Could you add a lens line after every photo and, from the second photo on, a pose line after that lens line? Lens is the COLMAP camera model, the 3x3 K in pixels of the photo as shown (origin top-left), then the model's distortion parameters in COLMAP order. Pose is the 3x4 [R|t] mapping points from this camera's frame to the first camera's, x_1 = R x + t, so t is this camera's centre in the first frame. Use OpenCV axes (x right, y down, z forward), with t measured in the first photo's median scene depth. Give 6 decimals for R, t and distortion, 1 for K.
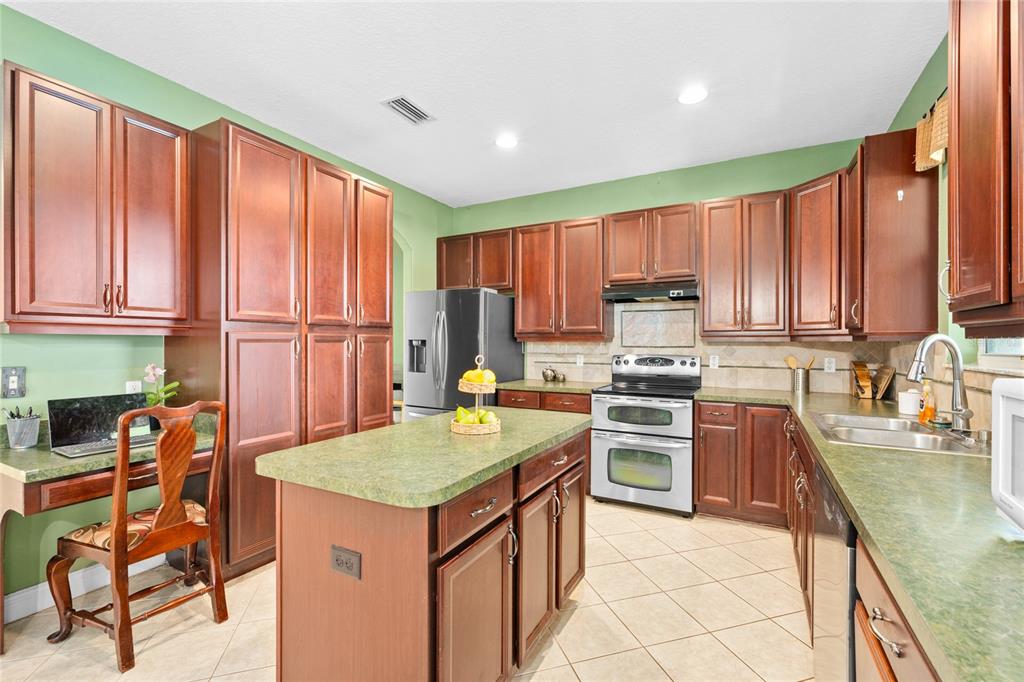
lens RADIAL K [[438.7, 0, 515.6], [0, 438.7, 341.3], [0, 0, 1]] dist [-0.000733, -0.000066]
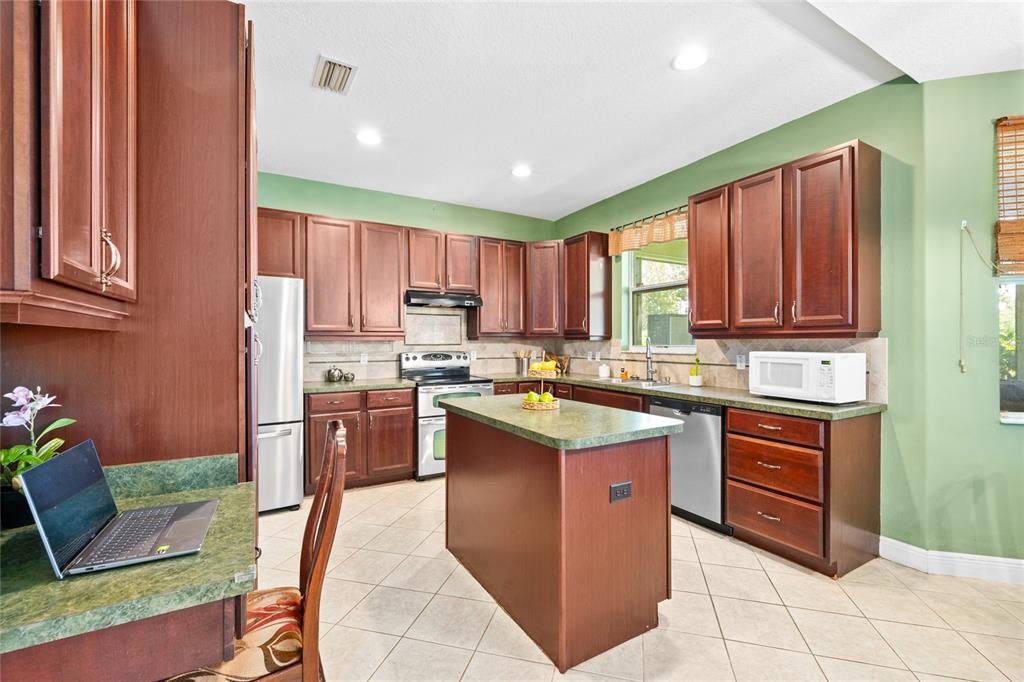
lens RADIAL K [[438.7, 0, 515.6], [0, 438.7, 341.3], [0, 0, 1]] dist [-0.000733, -0.000066]
pose [[0.529037, -0.002632, 0.848595, -0.620420], [0.000499, 0.999996, 0.002790, -0.000199], [-0.848599, -0.001053, 0.529036, 0.181375]]
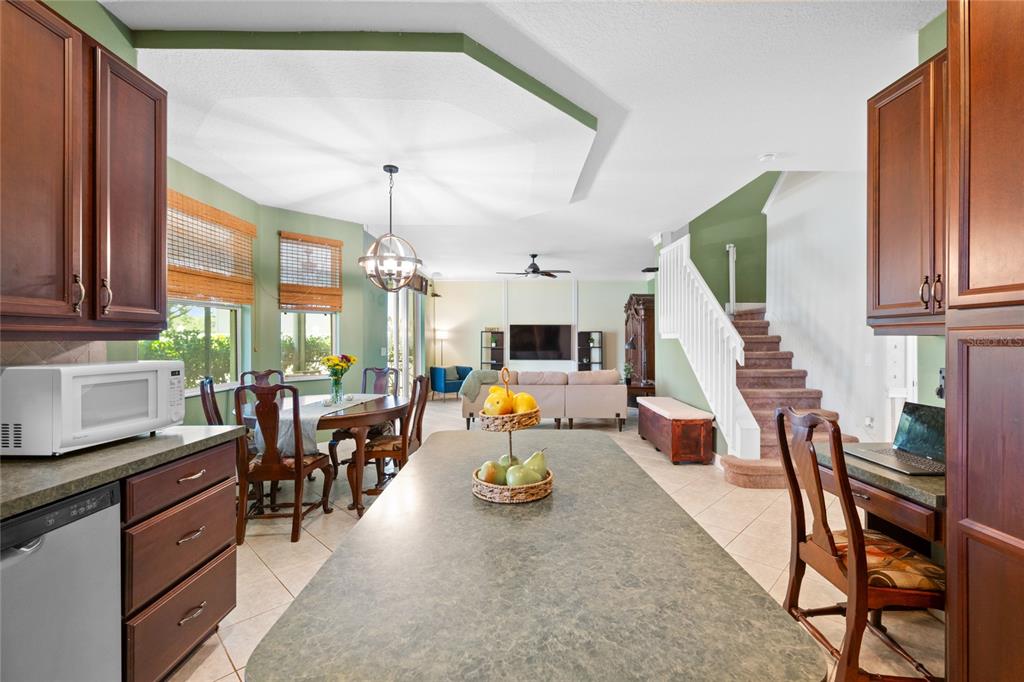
lens RADIAL K [[438.7, 0, 515.6], [0, 438.7, 341.3], [0, 0, 1]] dist [-0.000733, -0.000066]
pose [[-0.881116, -0.000971, -0.472900, 0.095166], [-0.000860, 1.000000, -0.000451, -0.002175], [0.472900, 0.000010, -0.881116, 0.759573]]
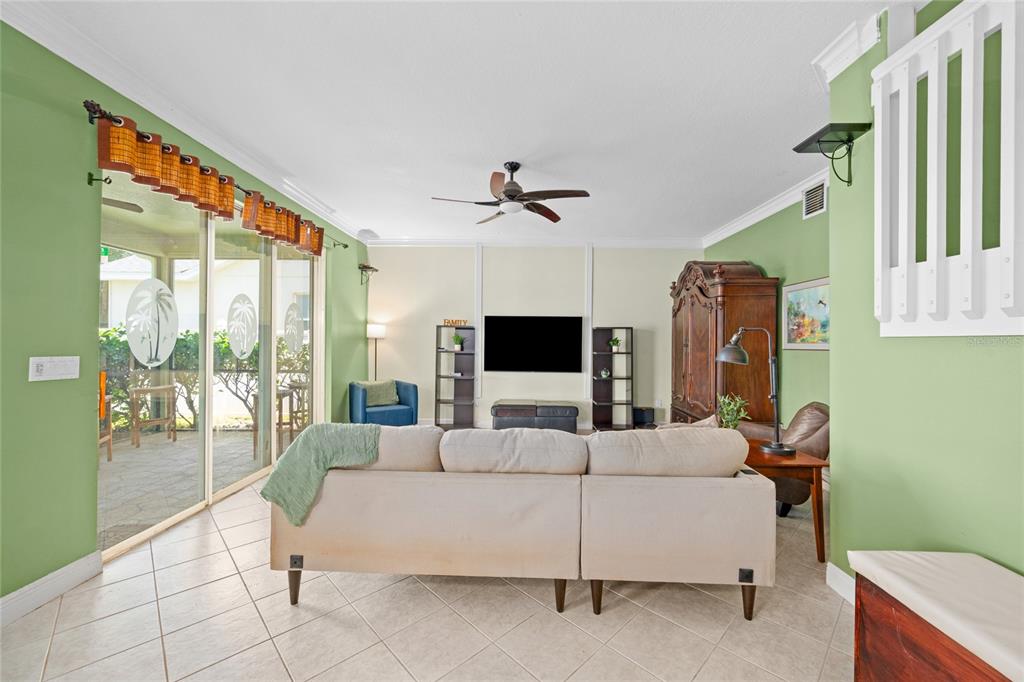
lens RADIAL K [[402.3, 0, 516.3], [0, 402.3, 341.9], [0, 0, 1]] dist [0.000340, 0.000263]
pose [[-0.888129, -0.010804, -0.459467, -0.549035], [-0.010723, 0.999939, -0.002785, -0.000836], [0.459469, 0.002453, -0.888191, -0.202159]]
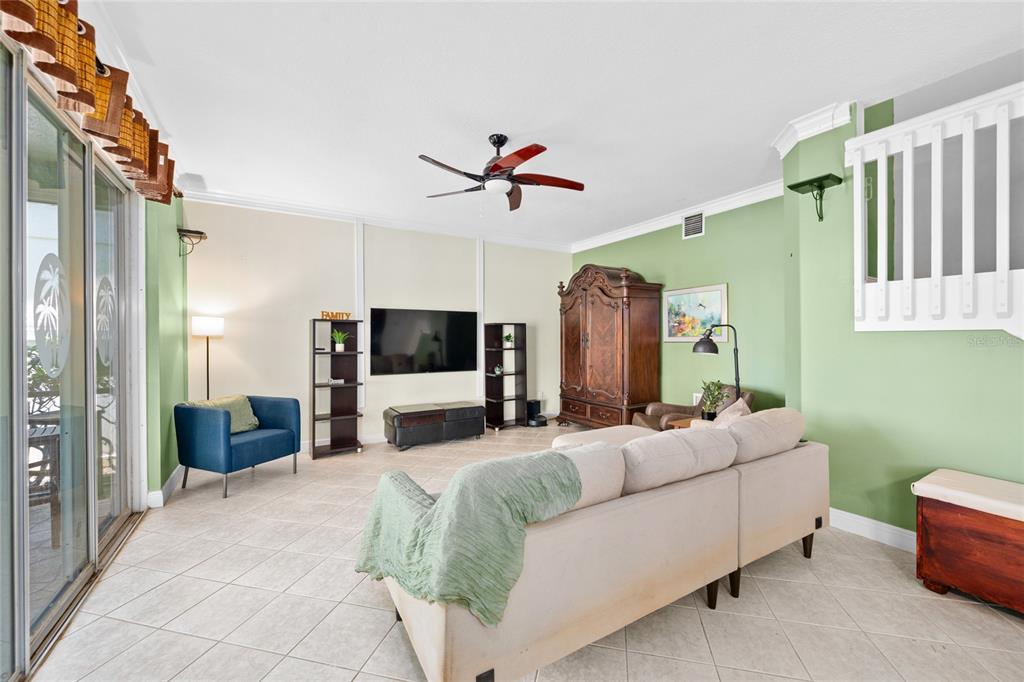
lens RADIAL K [[404.2, 0, 518.8], [0, 404.2, 339.5], [0, 0, 1]] dist [0.002258, 0.000401]
pose [[-0.500569, 0.000959, -0.865696, -0.269033], [0.004817, 0.999987, -0.001678, -0.000445], [0.865683, -0.005010, -0.500567, -0.587690]]
